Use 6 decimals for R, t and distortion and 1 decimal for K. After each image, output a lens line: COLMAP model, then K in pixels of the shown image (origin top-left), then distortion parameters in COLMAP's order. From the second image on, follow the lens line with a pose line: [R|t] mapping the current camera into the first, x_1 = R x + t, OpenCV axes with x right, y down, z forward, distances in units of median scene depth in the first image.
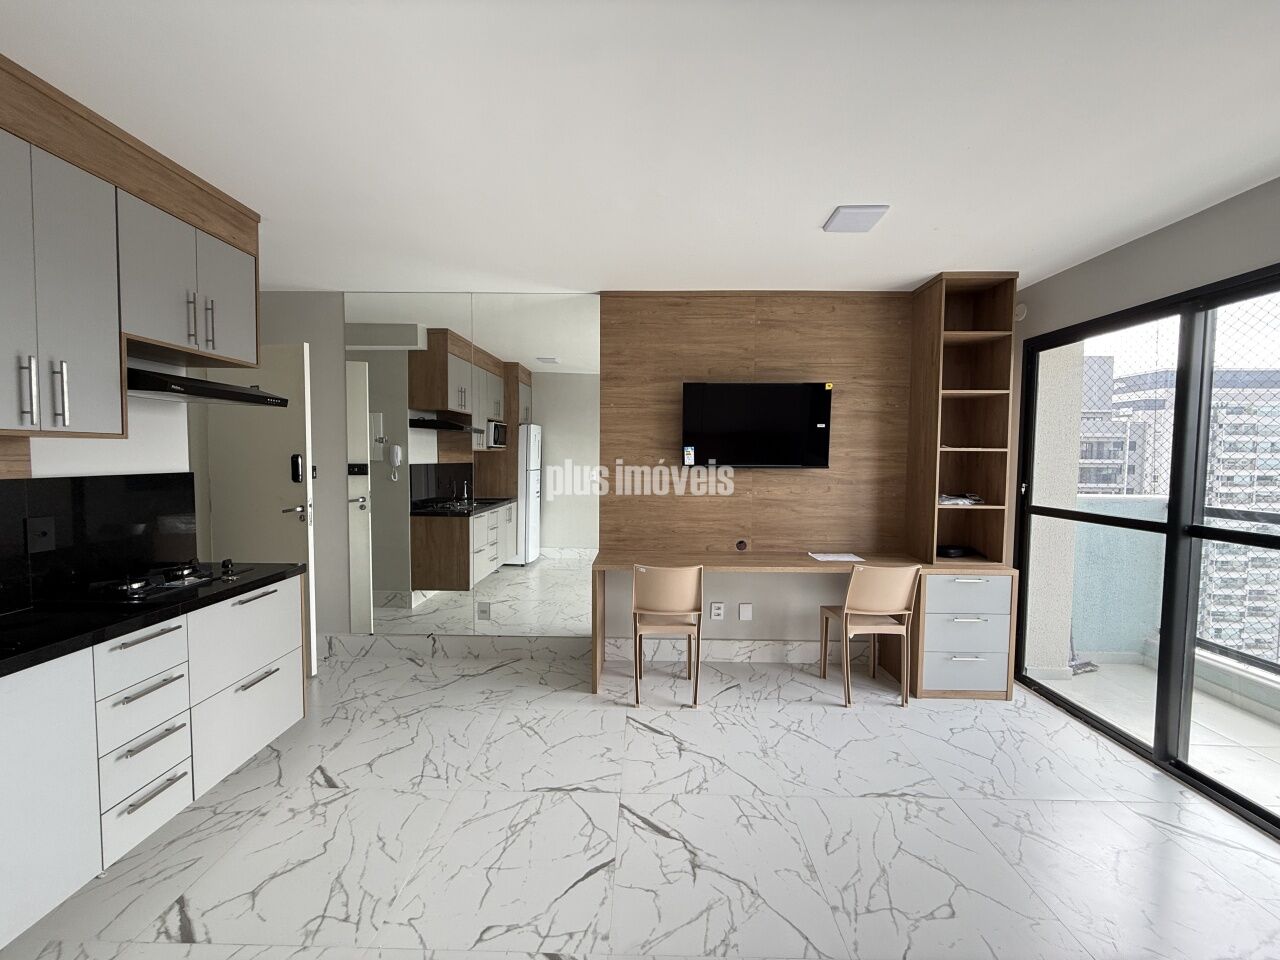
lens RADIAL K [[510.8, 0, 638.9], [0, 510.8, 480.2], [0, 0, 1]] dist [0.001217, 0.000022]
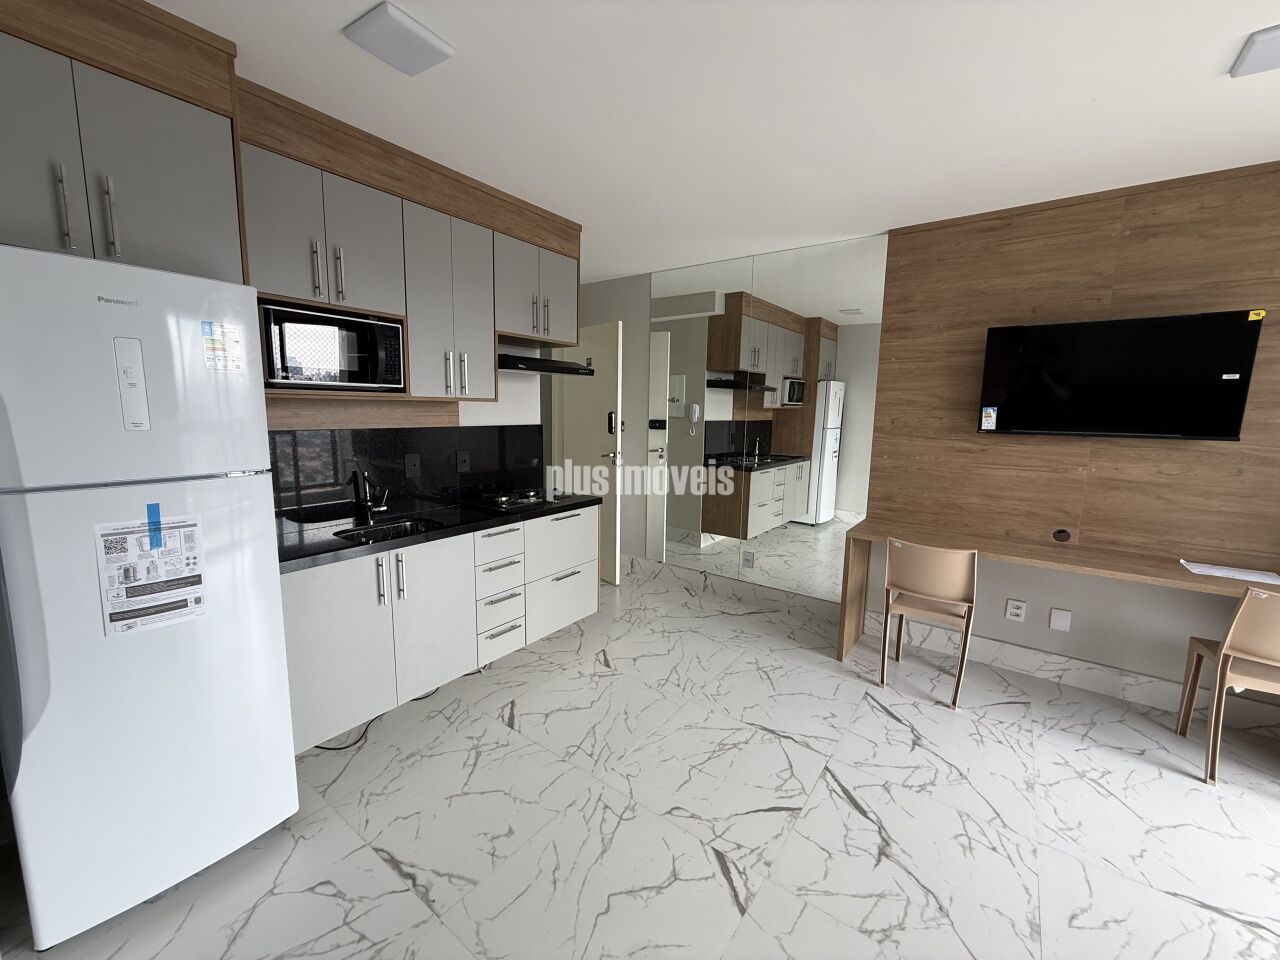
lens RADIAL K [[510.8, 0, 638.9], [0, 510.8, 480.2], [0, 0, 1]] dist [0.001217, 0.000022]
pose [[0.814477, 0.087700, -0.573529, 0.125303], [-0.038396, 0.994490, 0.097543, -0.007817], [0.578923, -0.057425, 0.813357, -0.000222]]
